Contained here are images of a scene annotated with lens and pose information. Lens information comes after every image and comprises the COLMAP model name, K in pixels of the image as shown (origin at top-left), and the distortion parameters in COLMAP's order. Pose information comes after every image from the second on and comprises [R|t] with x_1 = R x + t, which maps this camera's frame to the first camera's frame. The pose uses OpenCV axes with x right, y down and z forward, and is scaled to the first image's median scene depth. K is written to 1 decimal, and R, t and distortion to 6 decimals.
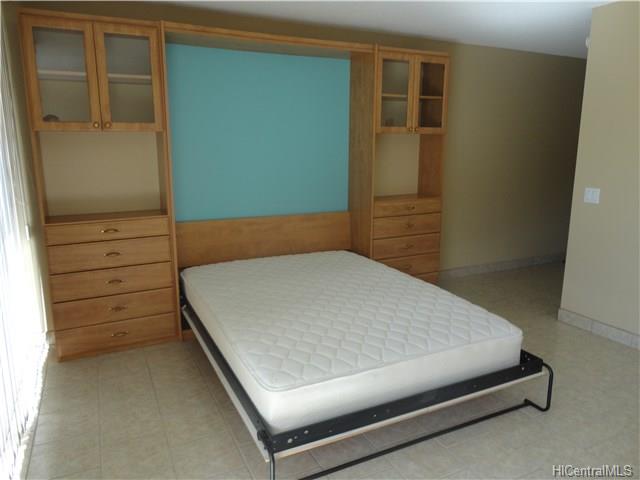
lens RADIAL K [[467.6, 0, 319.4], [0, 467.6, 237.8], [0, 0, 1]] dist [0.003934, 0.009915]
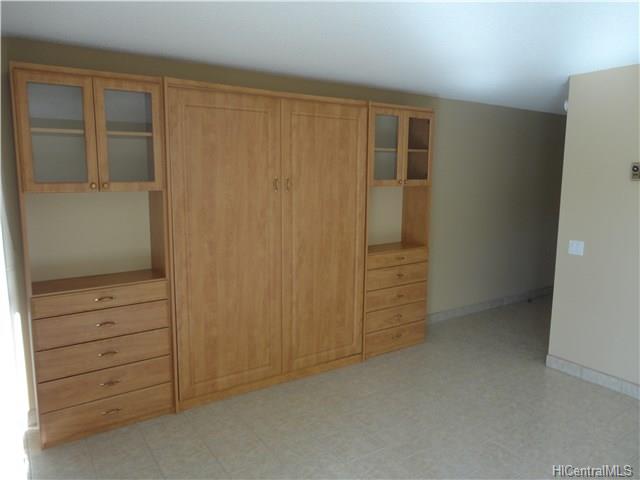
lens RADIAL K [[467.6, 0, 320.0], [0, 467.6, 241.3], [0, 0, 1]] dist [0.003934, 0.009915]
pose [[0.990930, -0.014370, 0.133608, -0.142496], [0.021604, 0.998369, -0.052850, -0.065563], [-0.132631, 0.055257, 0.989624, 0.030794]]
